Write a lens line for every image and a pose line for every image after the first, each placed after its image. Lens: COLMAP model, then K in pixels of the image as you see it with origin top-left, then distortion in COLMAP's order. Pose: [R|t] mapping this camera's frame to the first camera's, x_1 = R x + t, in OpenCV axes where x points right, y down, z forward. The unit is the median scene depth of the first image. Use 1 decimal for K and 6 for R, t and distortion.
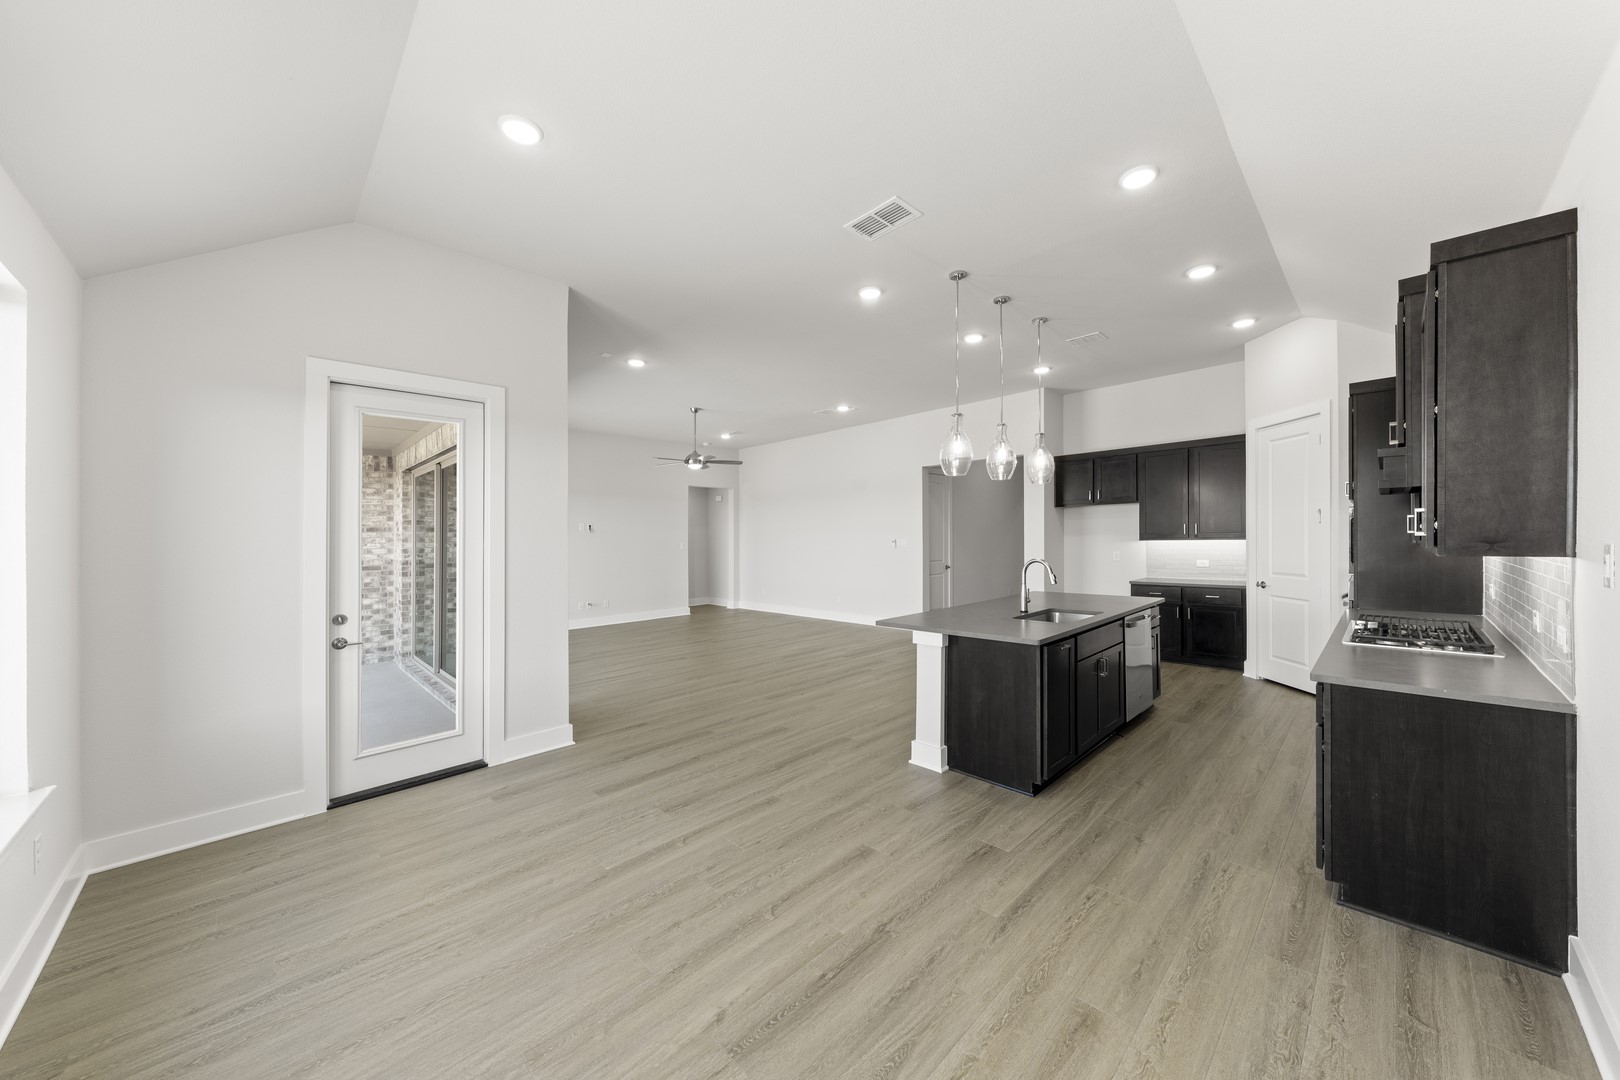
lens RADIAL K [[572.3, 0, 836.2], [0, 572.3, 541.8], [0, 0, 1]] dist [0.002779, -0.001354]
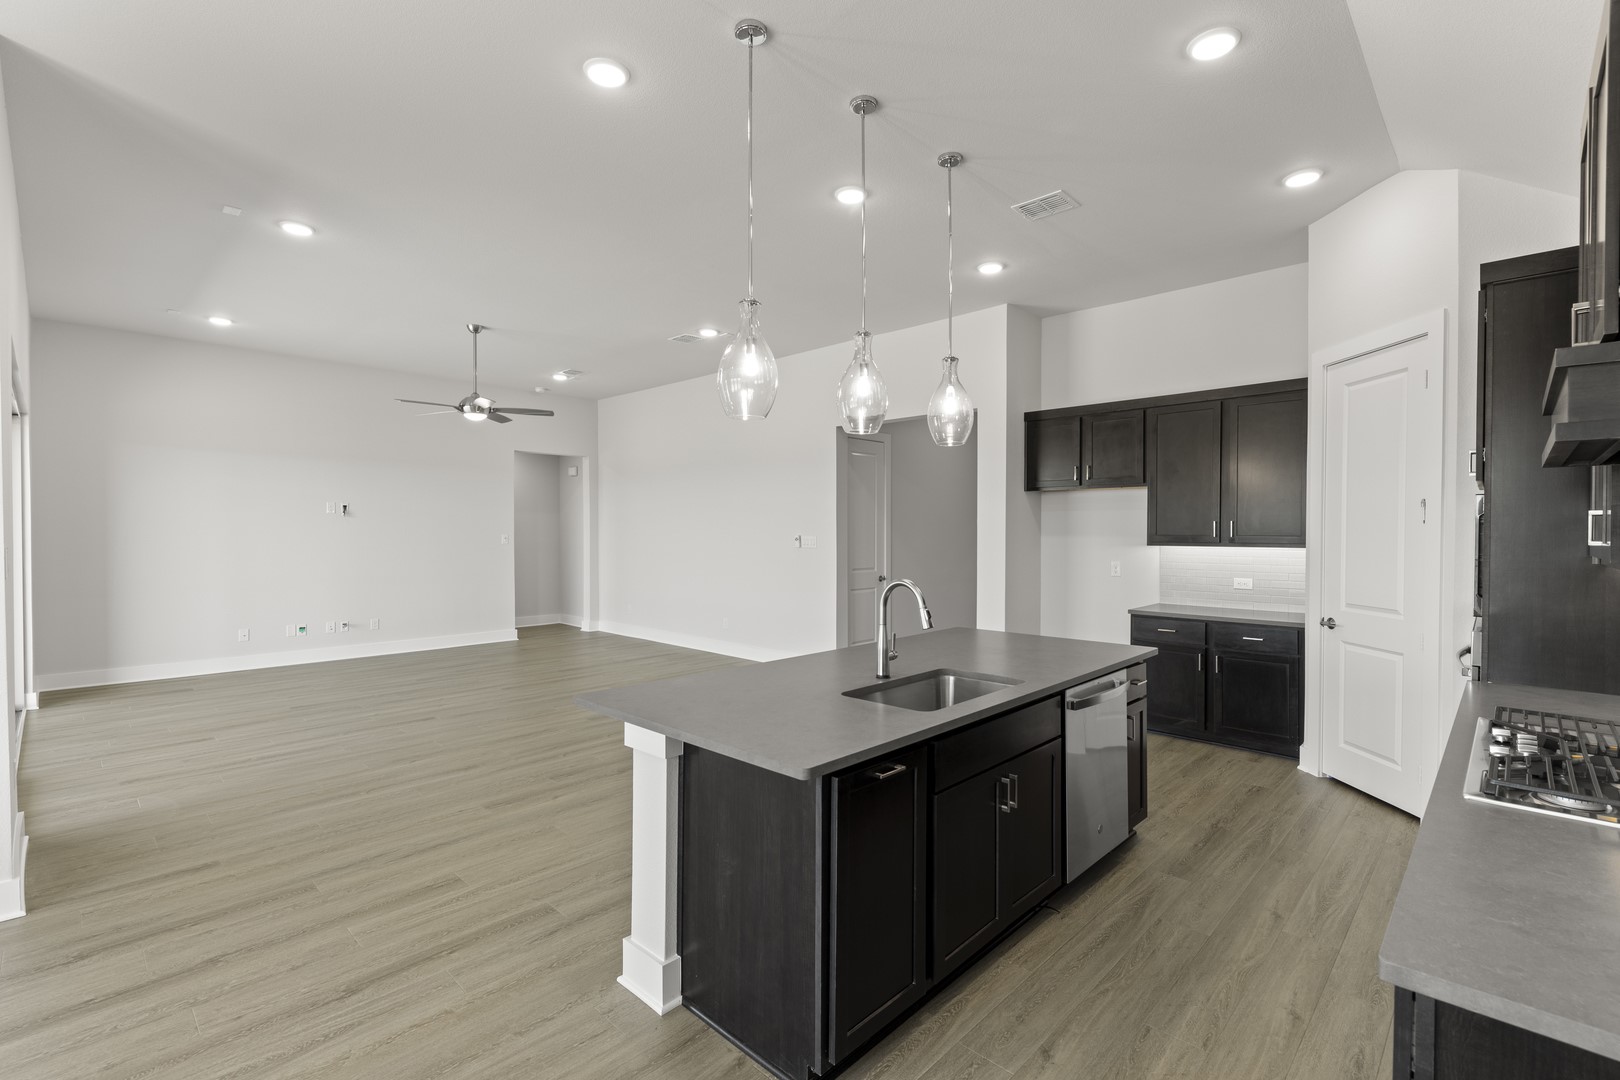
lens RADIAL K [[737.0, 0, 834.9], [0, 737.0, 534.9], [0, 0, 1]] dist [0.002453, -0.001349]
pose [[0.999507, 0.019338, 0.024742, 0.262499], [-0.019303, 0.999812, -0.001639, -0.009570], [-0.024769, 0.001160, 0.999693, 0.305904]]
